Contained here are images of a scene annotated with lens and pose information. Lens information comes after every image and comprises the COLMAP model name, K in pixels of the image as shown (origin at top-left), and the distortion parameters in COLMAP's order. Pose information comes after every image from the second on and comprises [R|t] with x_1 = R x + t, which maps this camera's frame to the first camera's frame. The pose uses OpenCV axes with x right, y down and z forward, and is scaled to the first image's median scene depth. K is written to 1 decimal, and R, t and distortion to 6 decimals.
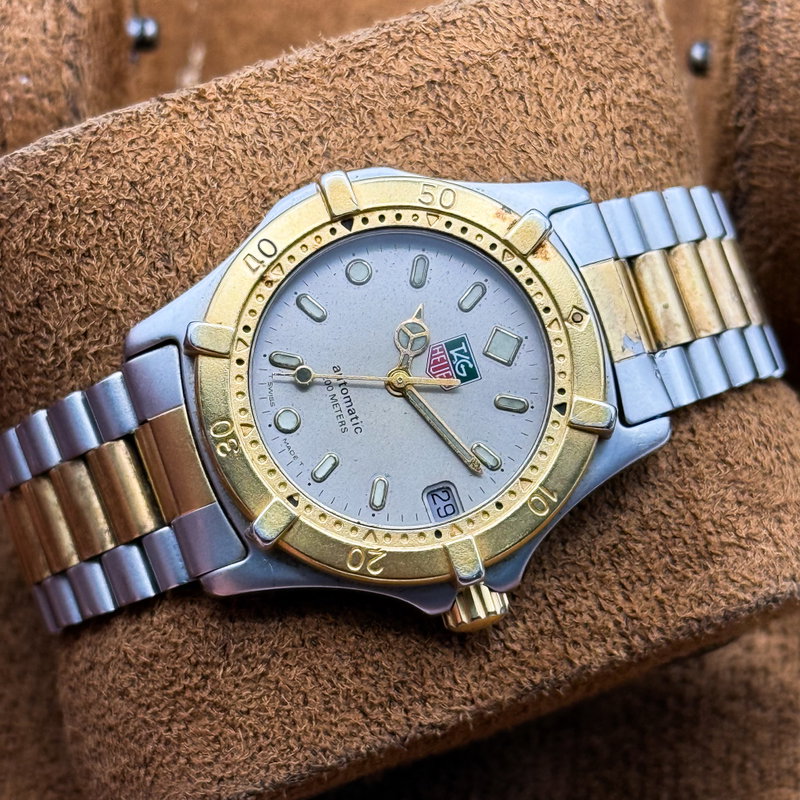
lens RADIAL K [[2954.9, 0, 454.6], [0, 2954.9, 400.5], [0, 0, 1]] dist [0.084445, -2.832811]
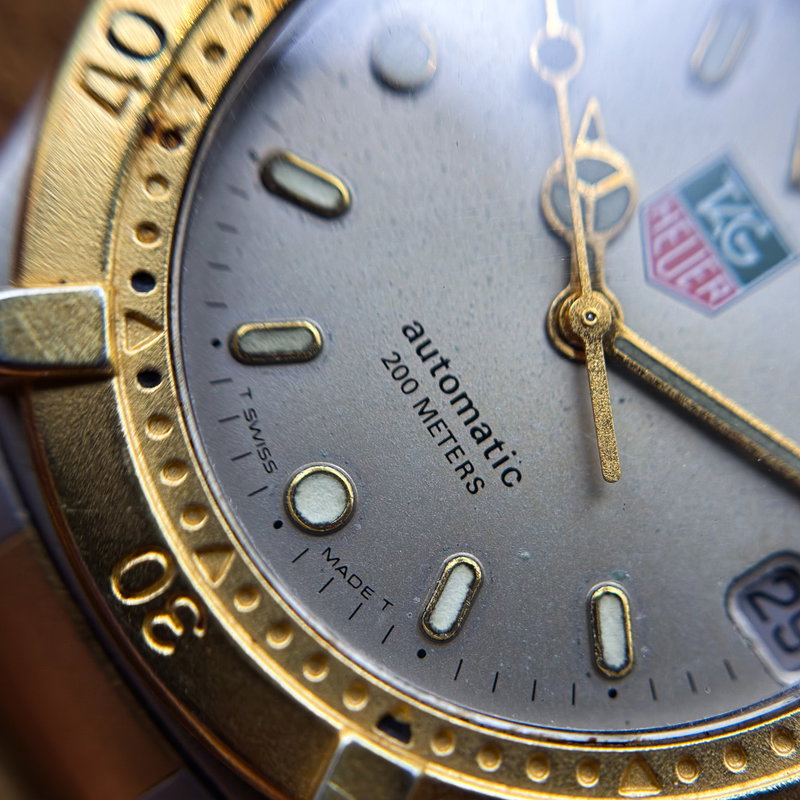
lens RADIAL K [[1749.8, 0, 414.4], [0, 1749.8, 436.0], [0, 0, 1]] dist [0.628252, -0.633071]
pose [[0.969098, -0.246140, 0.016227, -0.046134], [0.244852, 0.967837, 0.057778, -0.010503], [-0.029926, -0.052020, 0.998198, 0.769639]]
